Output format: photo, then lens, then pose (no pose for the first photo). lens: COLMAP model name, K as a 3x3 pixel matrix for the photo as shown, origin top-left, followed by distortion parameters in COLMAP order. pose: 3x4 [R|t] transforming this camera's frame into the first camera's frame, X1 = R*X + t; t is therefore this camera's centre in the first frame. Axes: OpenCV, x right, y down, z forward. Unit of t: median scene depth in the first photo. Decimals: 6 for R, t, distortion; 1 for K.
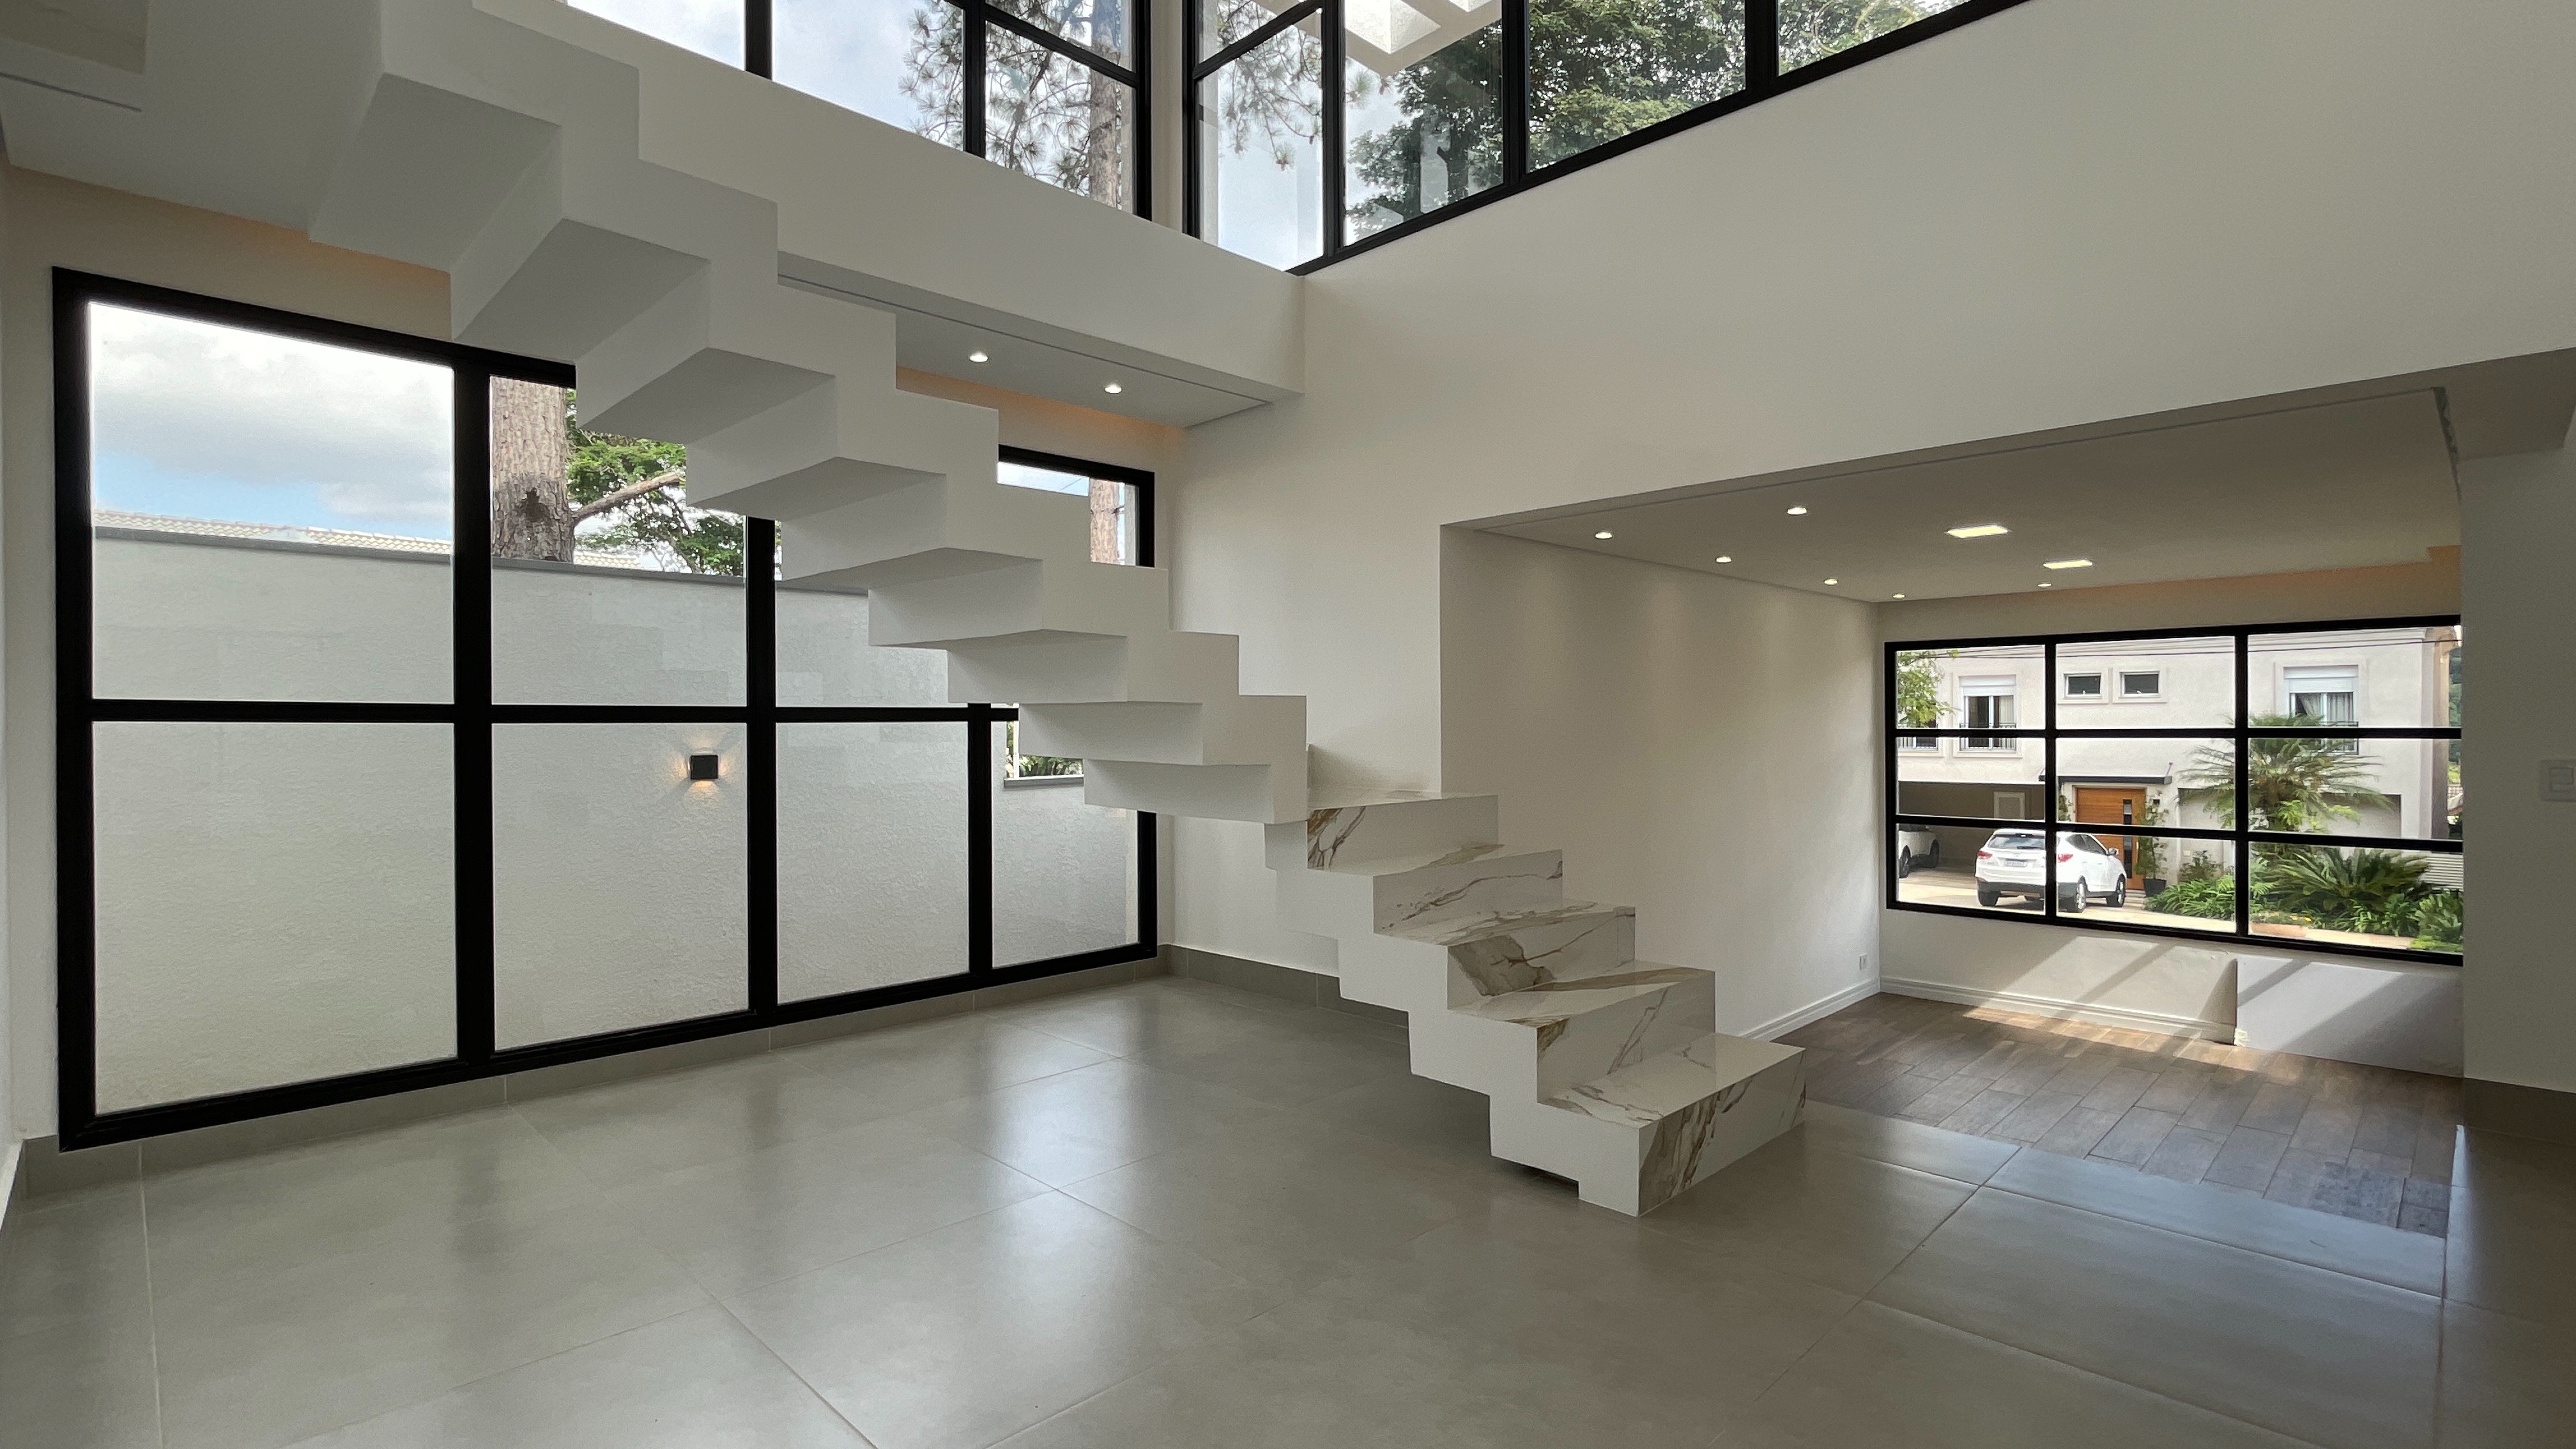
lens RADIAL K [[1177.1, 0, 1289.5], [0, 1177.1, 731.8], [0, 0, 1]] dist [0.010266, -0.000219]
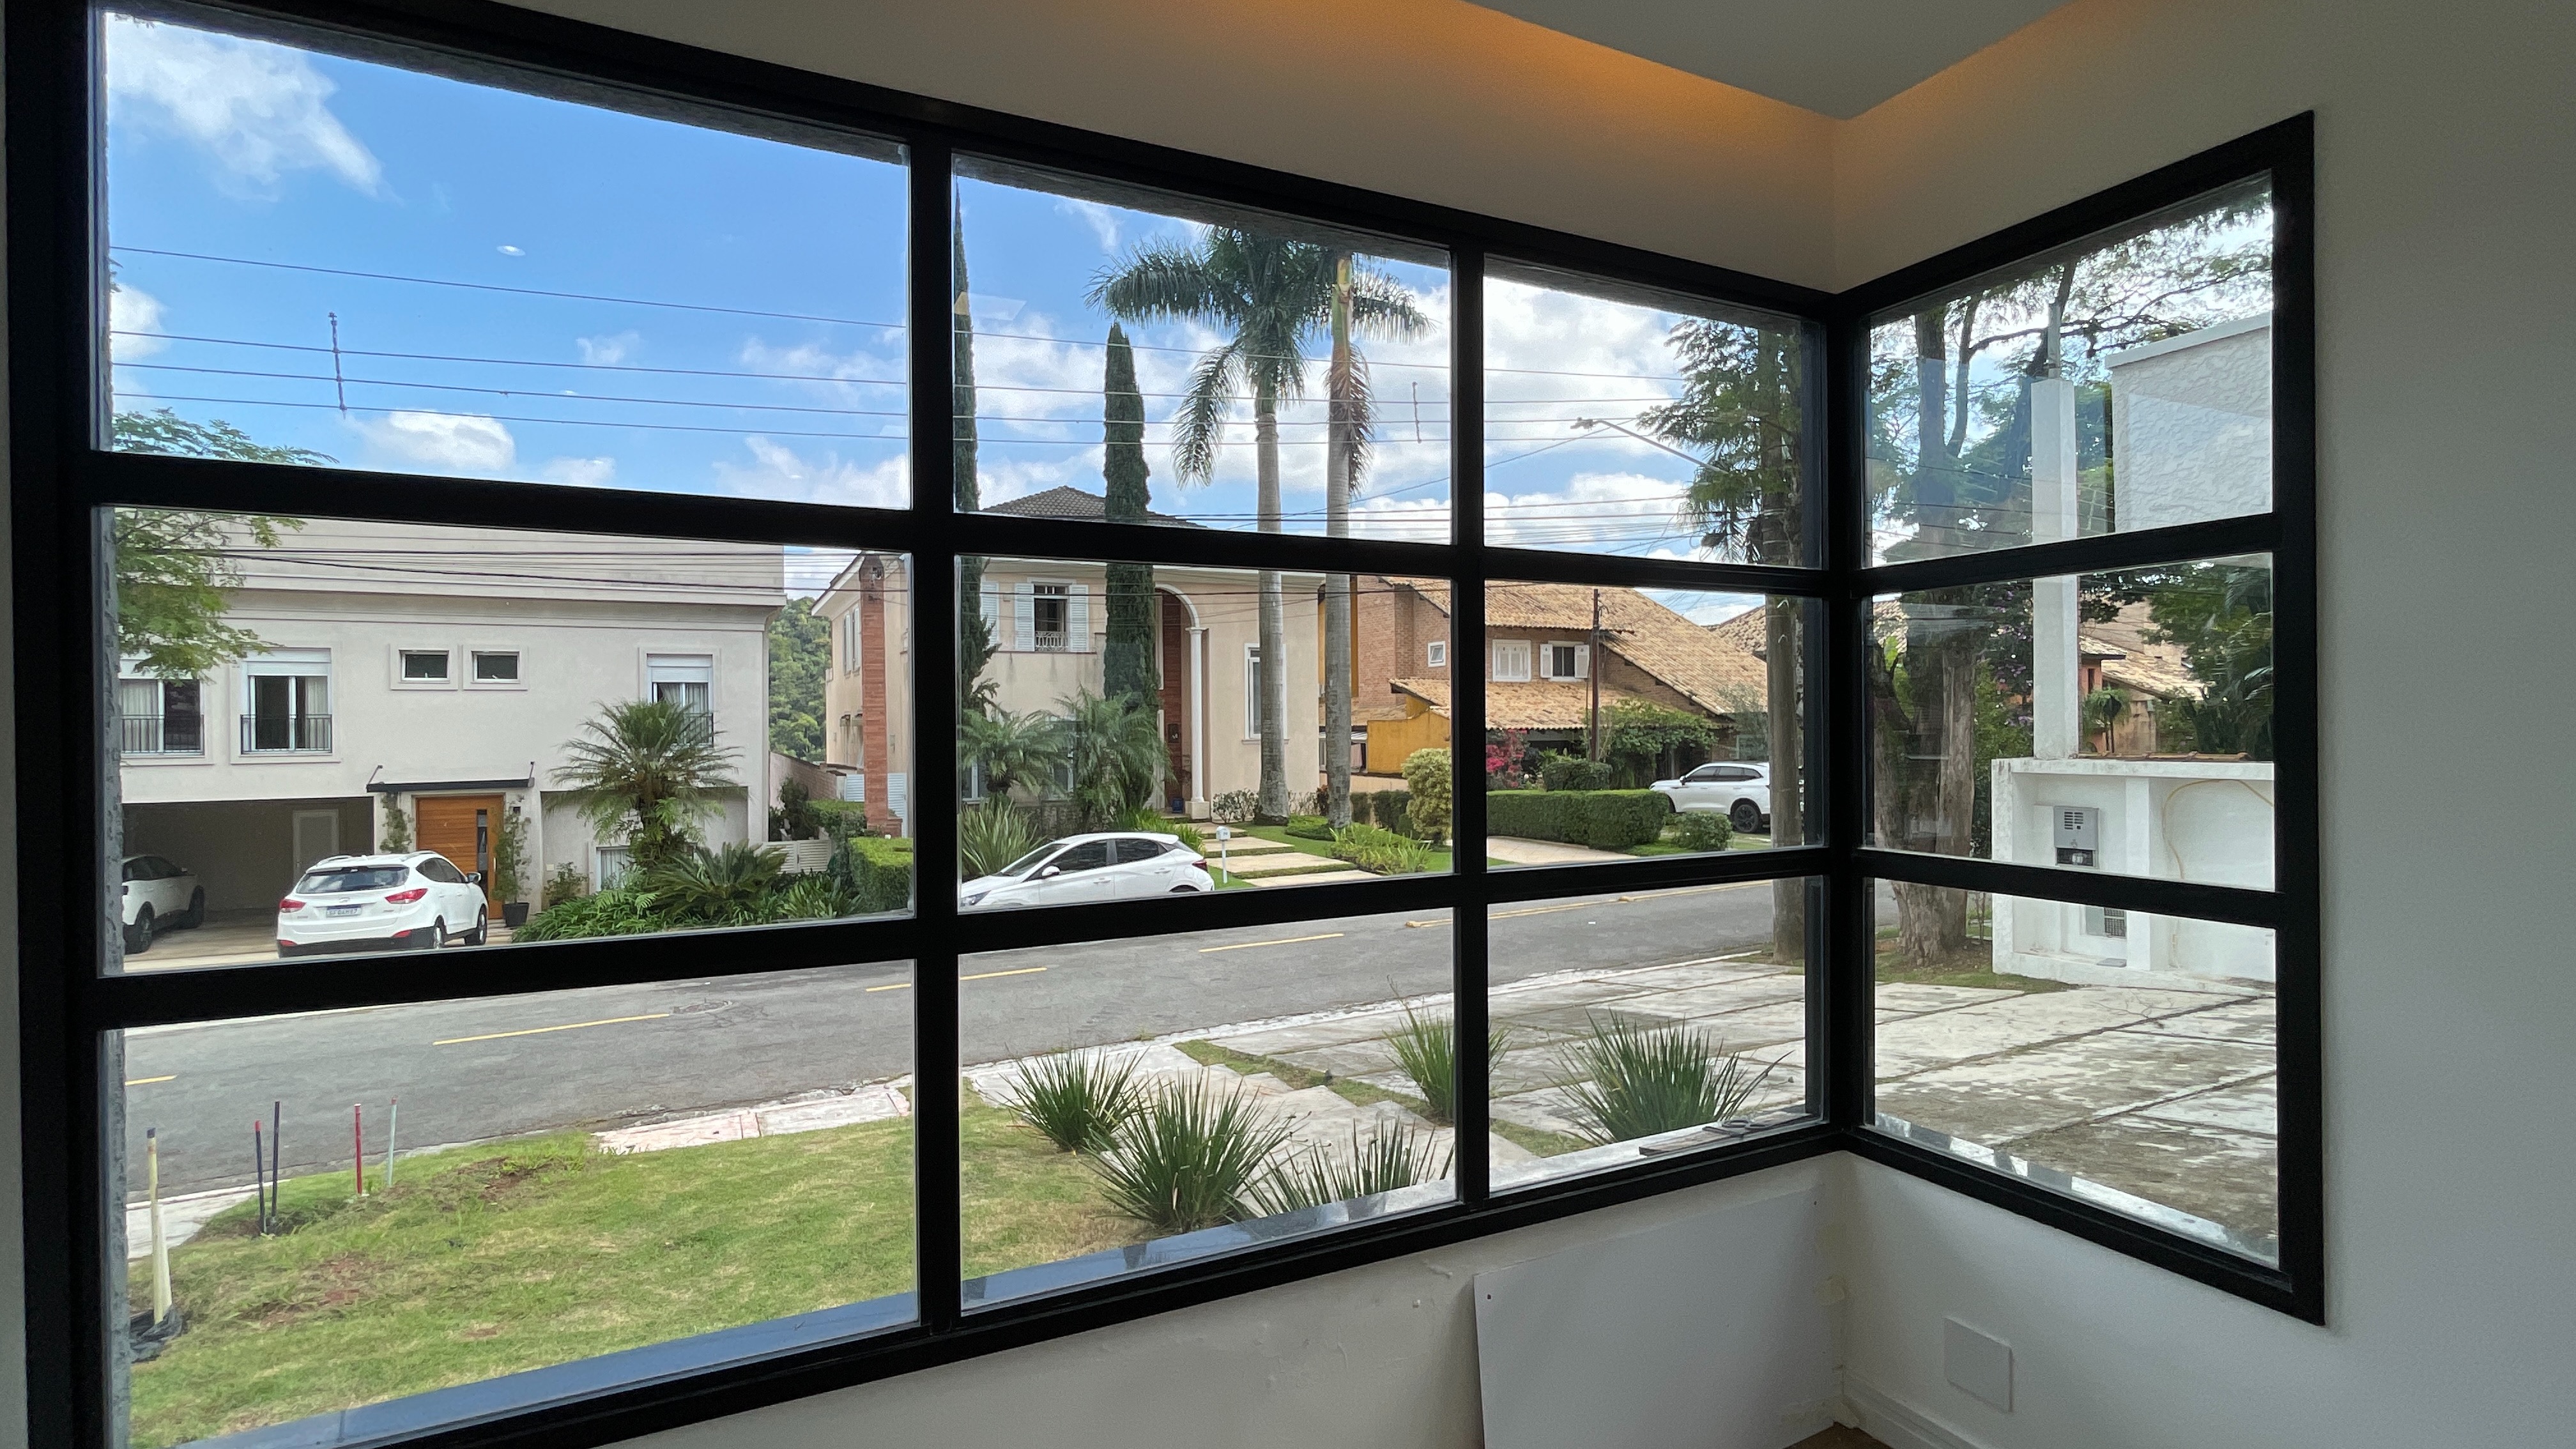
lens RADIAL K [[1177.1, 0, 1241.6], [0, 1177.1, 726.6], [0, 0, 1]] dist [0.010266, -0.000219]
pose [[0.336803, 0.000884, 0.941575, 0.144399], [0.012430, 0.999908, -0.005385, 0.013810], [-0.941493, 0.013517, 0.336761, 0.280261]]
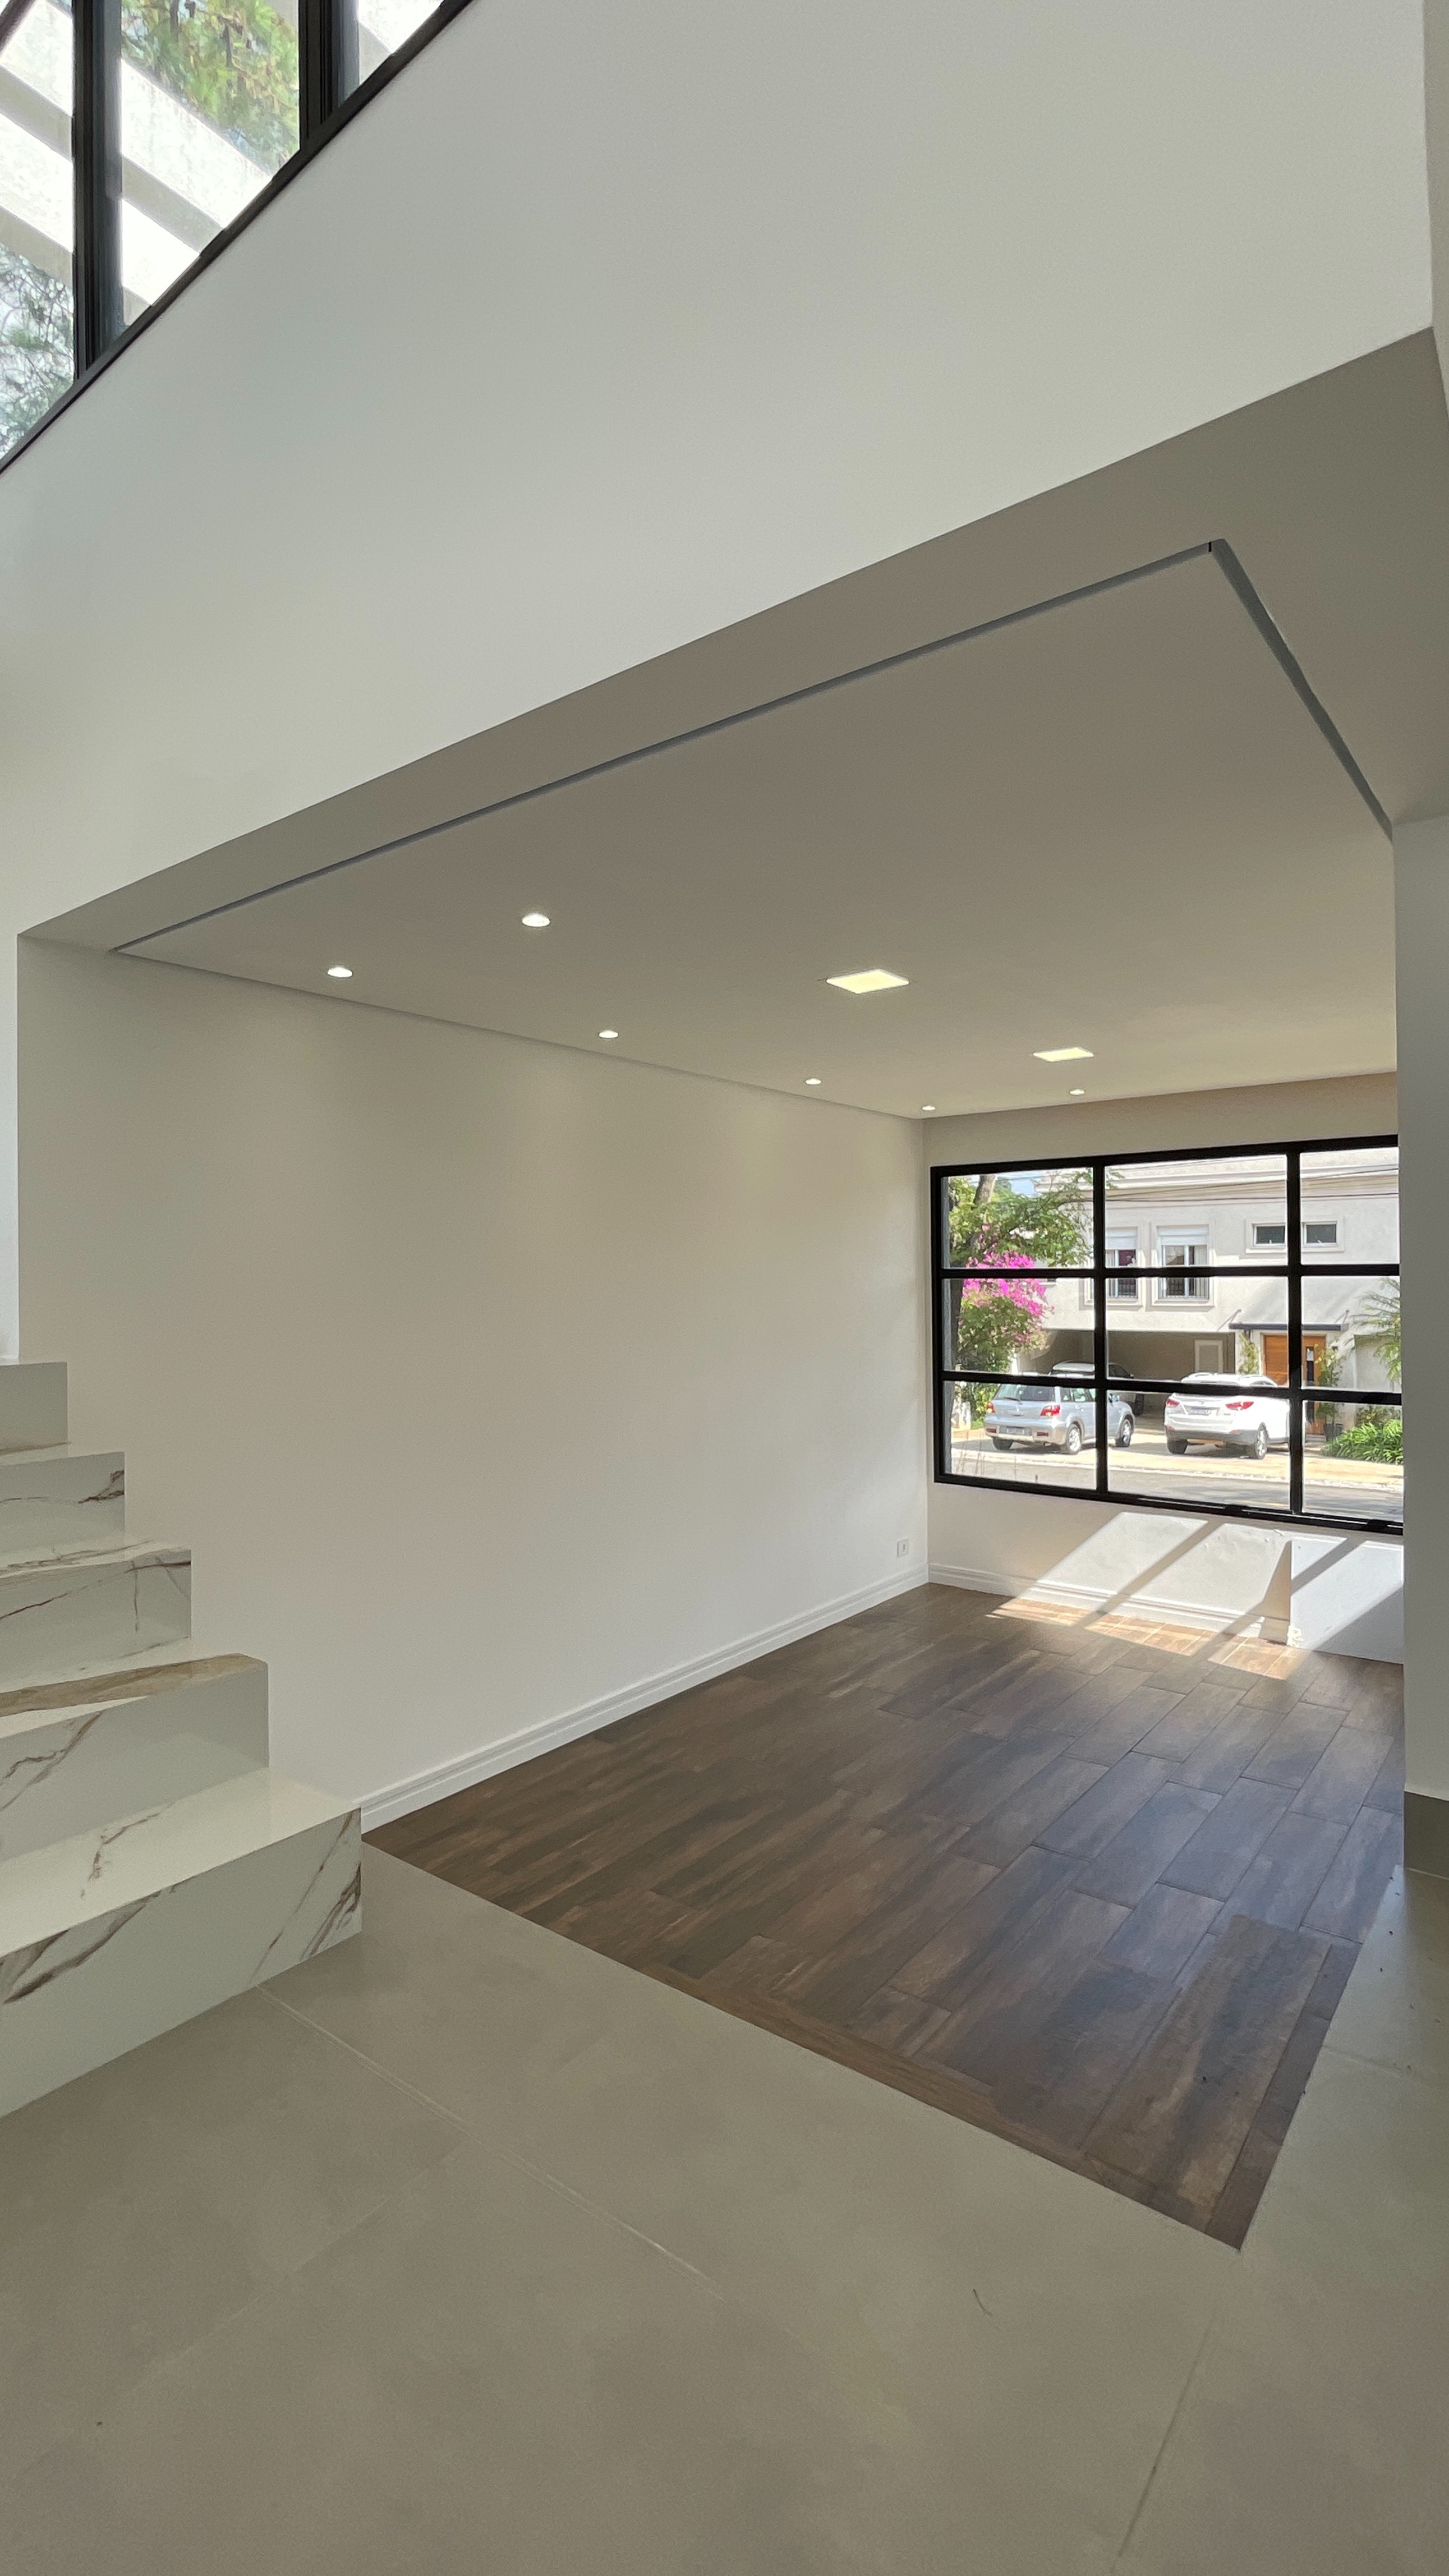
lens RADIAL K [[1177.1, 0, 716.1], [0, 1177.1, 1275.0], [0, 0, 1]] dist [0.010266, -0.000219]
pose [[0.991953, -0.004918, 0.126511, 0.086458], [0.006193, 0.999934, -0.009688, 0.003105], [-0.126455, 0.010393, 0.991918, 0.066081]]
